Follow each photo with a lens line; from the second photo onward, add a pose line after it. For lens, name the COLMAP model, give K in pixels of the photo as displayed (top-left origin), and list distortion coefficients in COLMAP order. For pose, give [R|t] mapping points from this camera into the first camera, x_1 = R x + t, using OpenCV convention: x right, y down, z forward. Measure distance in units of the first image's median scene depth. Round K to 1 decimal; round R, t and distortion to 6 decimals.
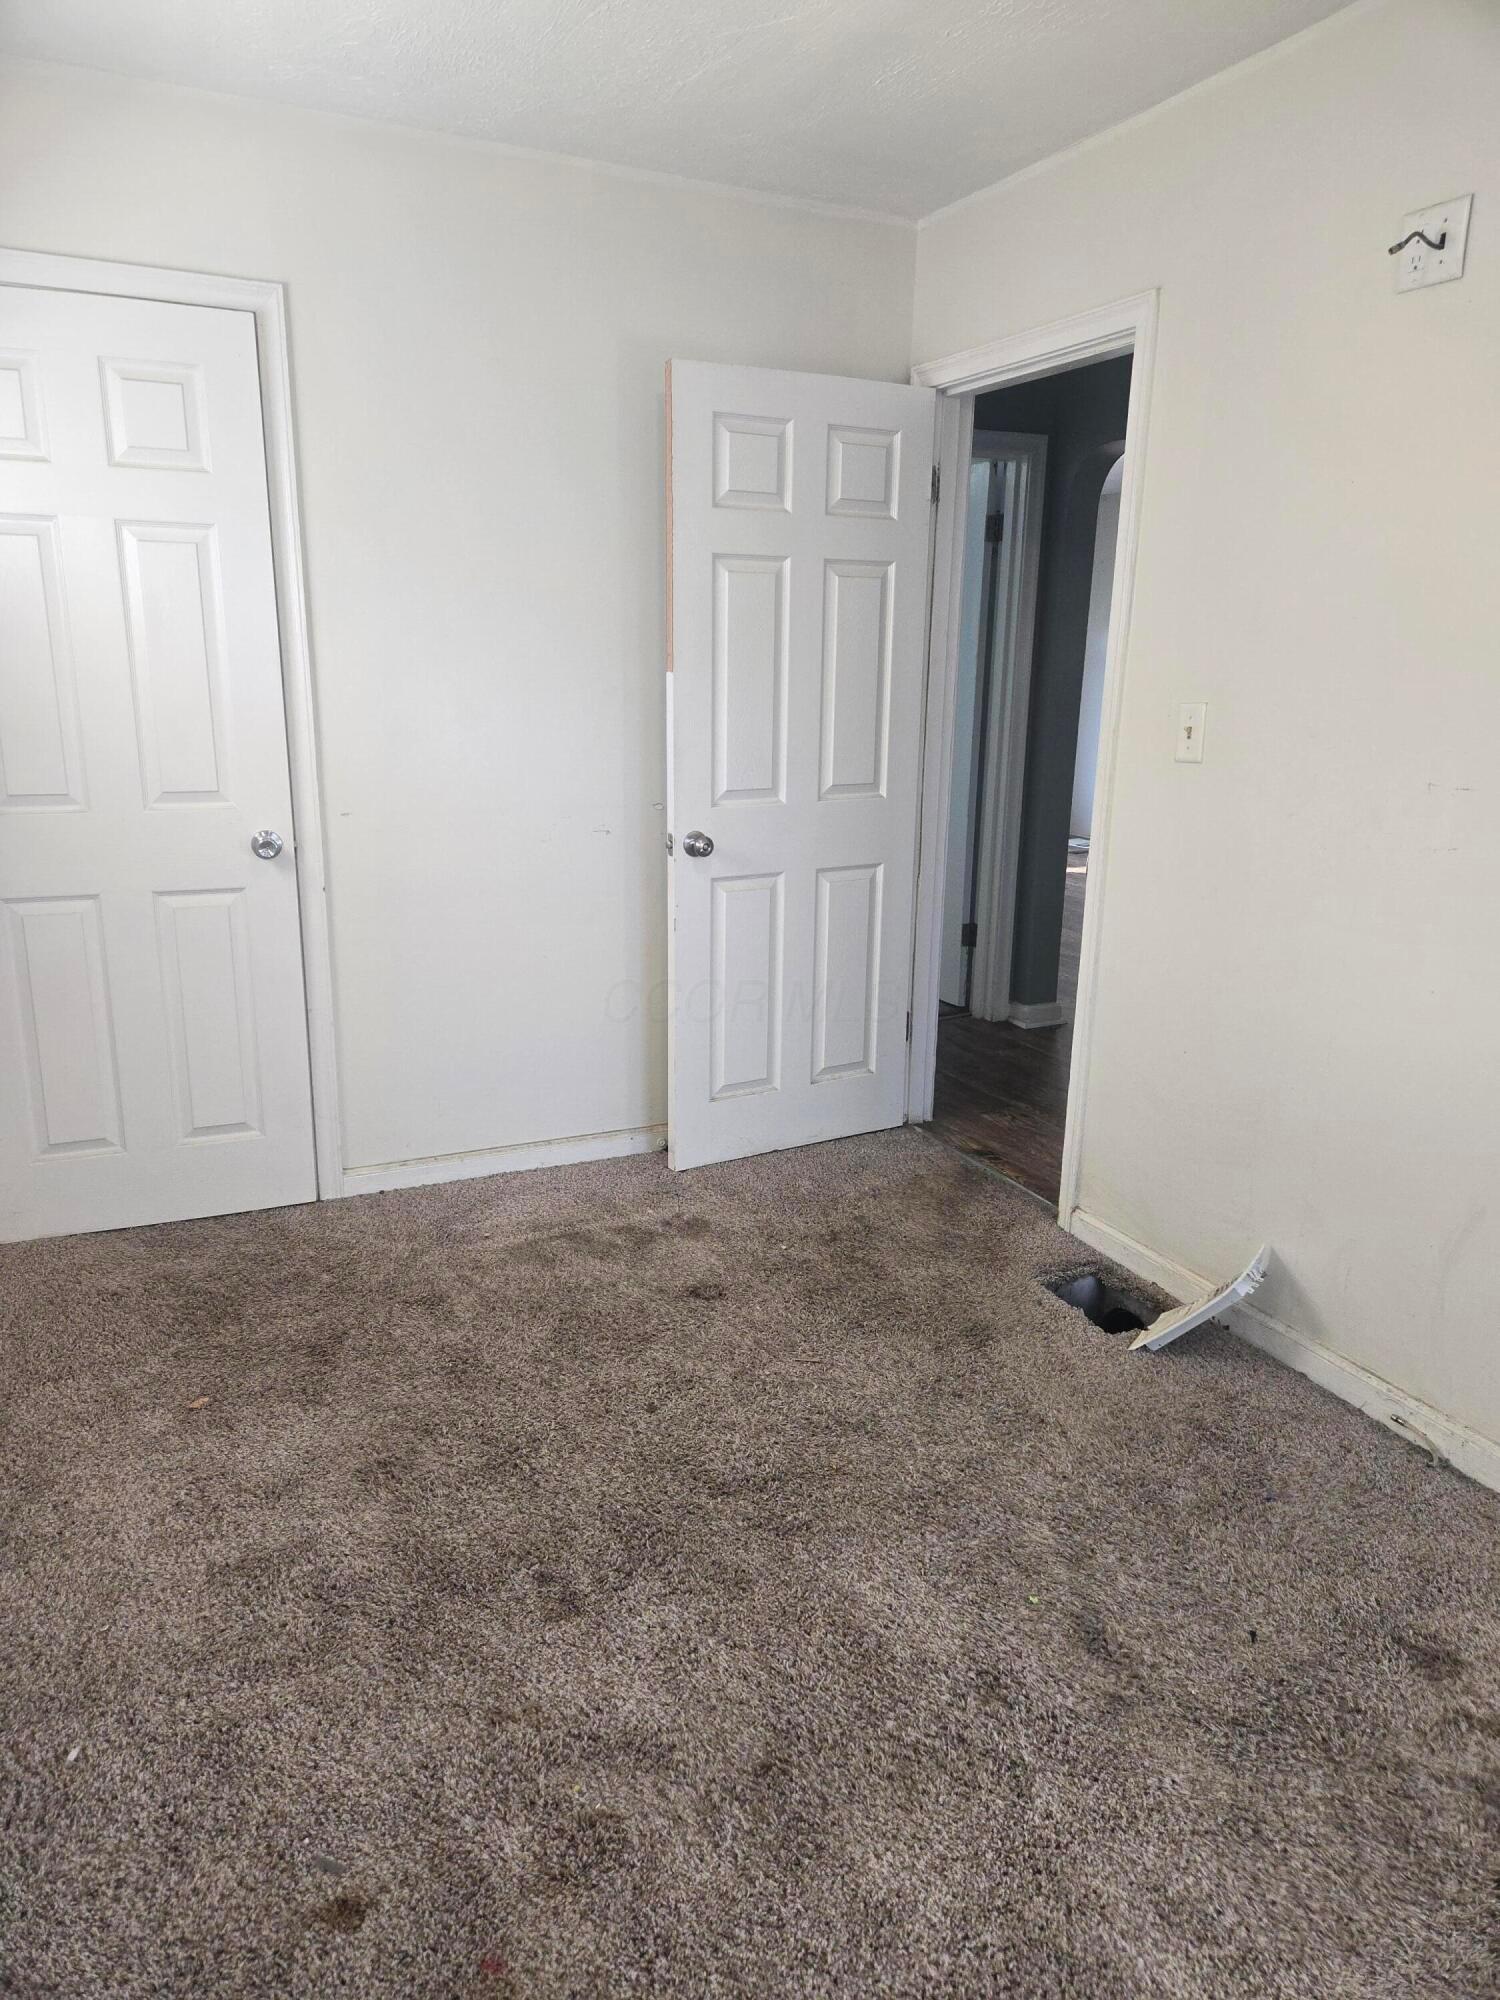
lens RADIAL K [[1317.8, 0, 750.0], [0, 1317.8, 1000.0], [0, 0, 1]] dist [0.084751, -0.068490]
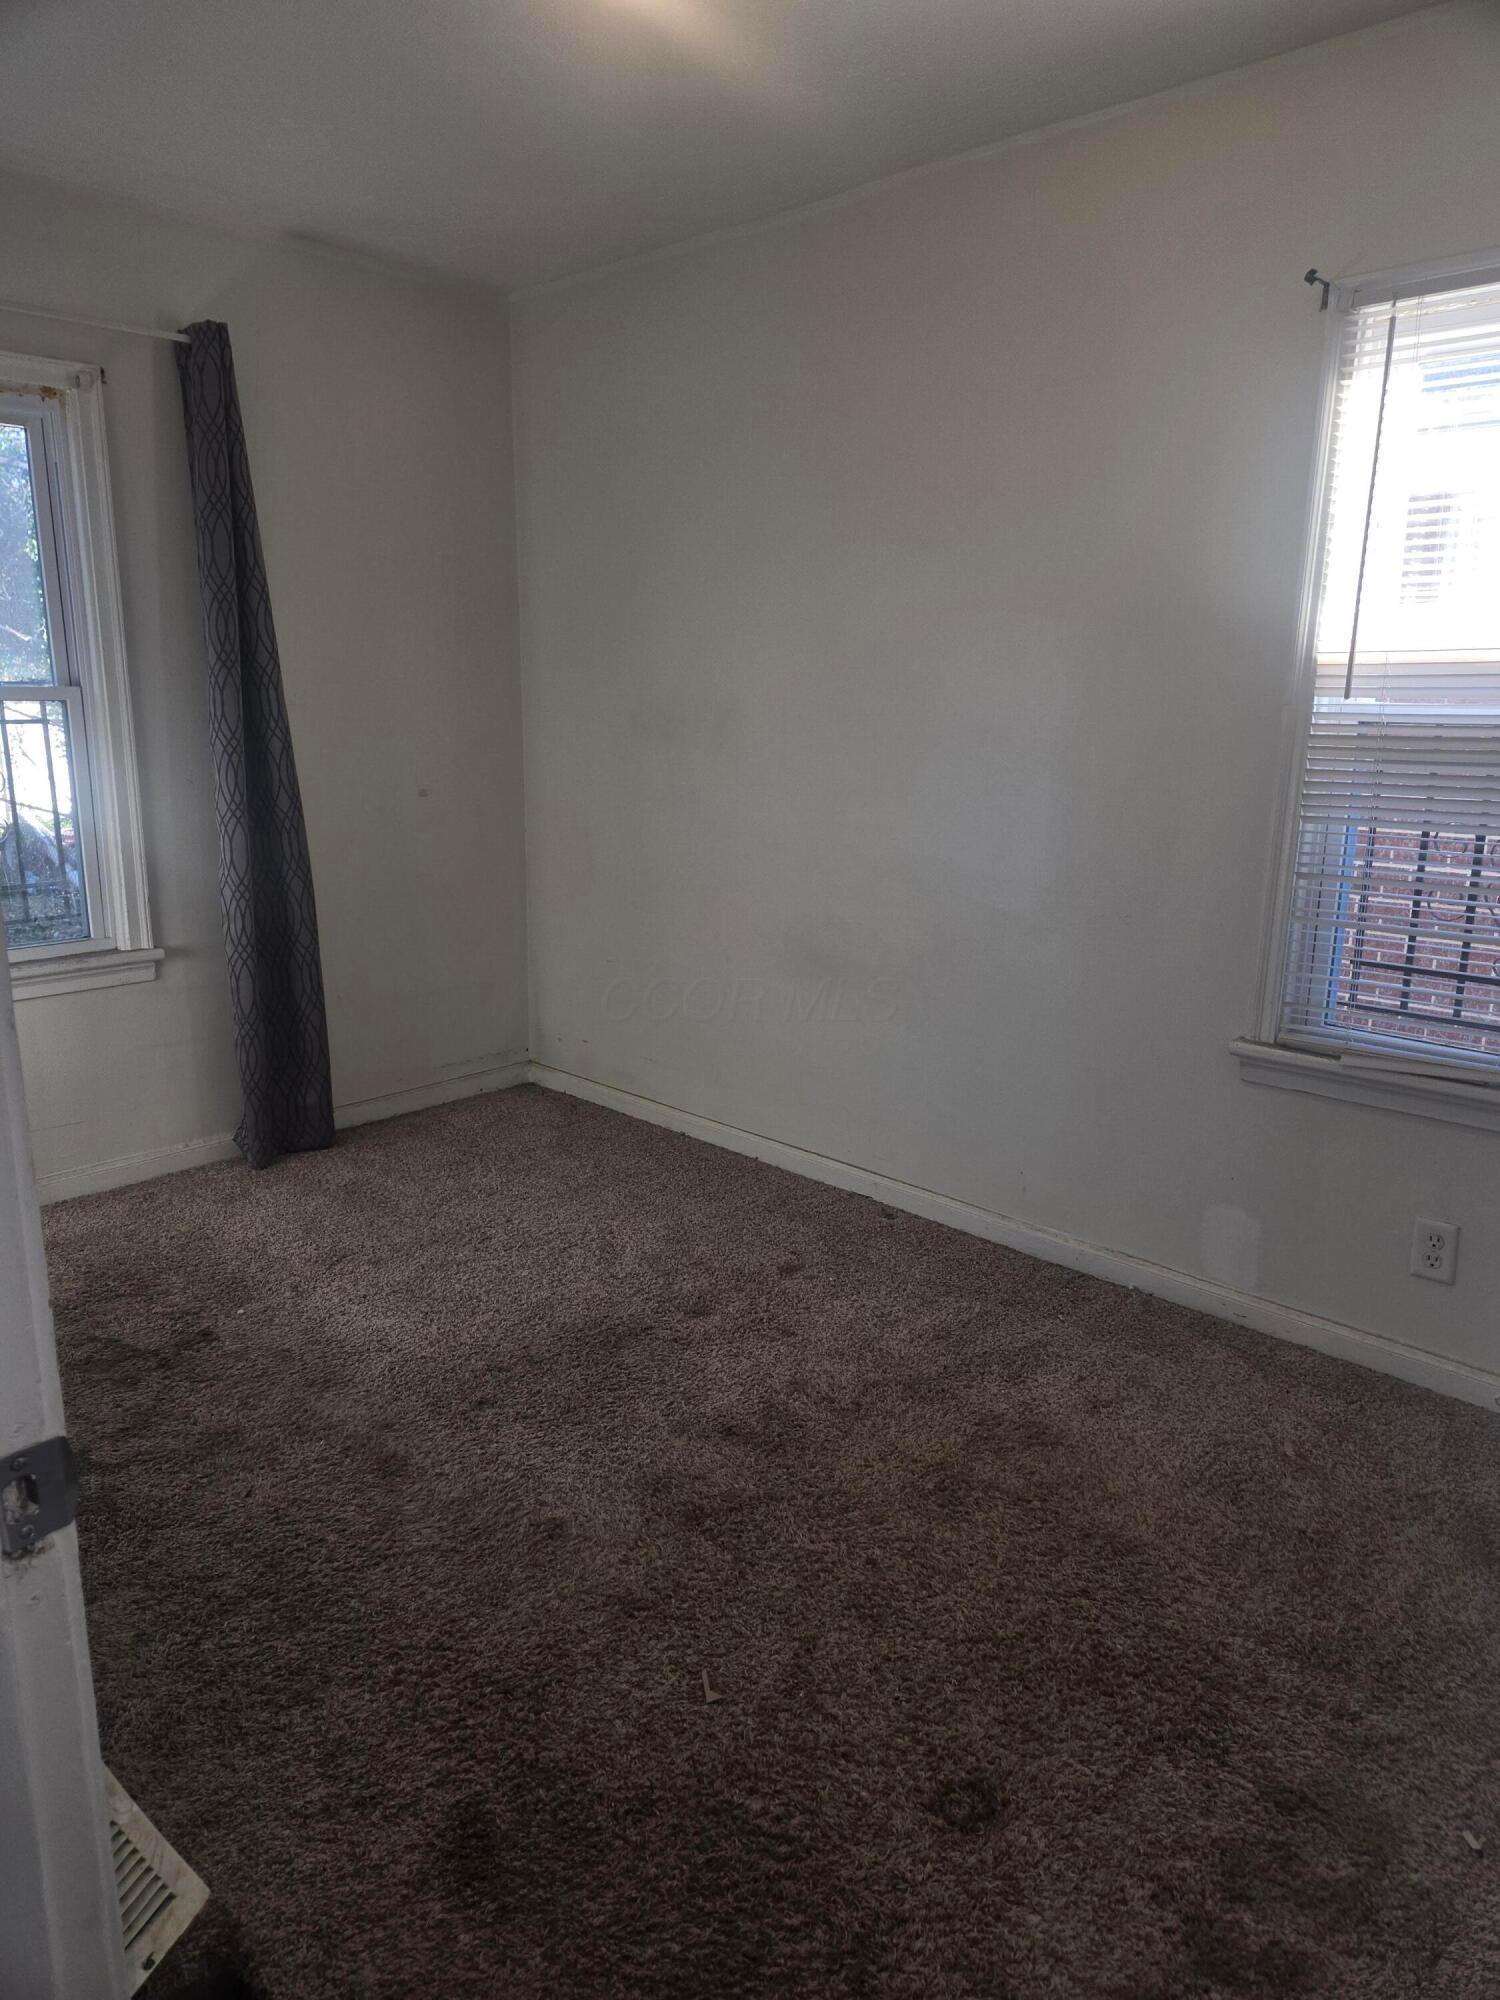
lens RADIAL K [[1317.8, 0, 750.0], [0, 1317.8, 1000.0], [0, 0, 1]] dist [0.084751, -0.068490]
pose [[-0.940984, 0.048820, -0.334911, 0.235364], [-0.110048, 0.891638, 0.439171, -0.332774], [0.320059, 0.450109, -0.833645, 1.352398]]
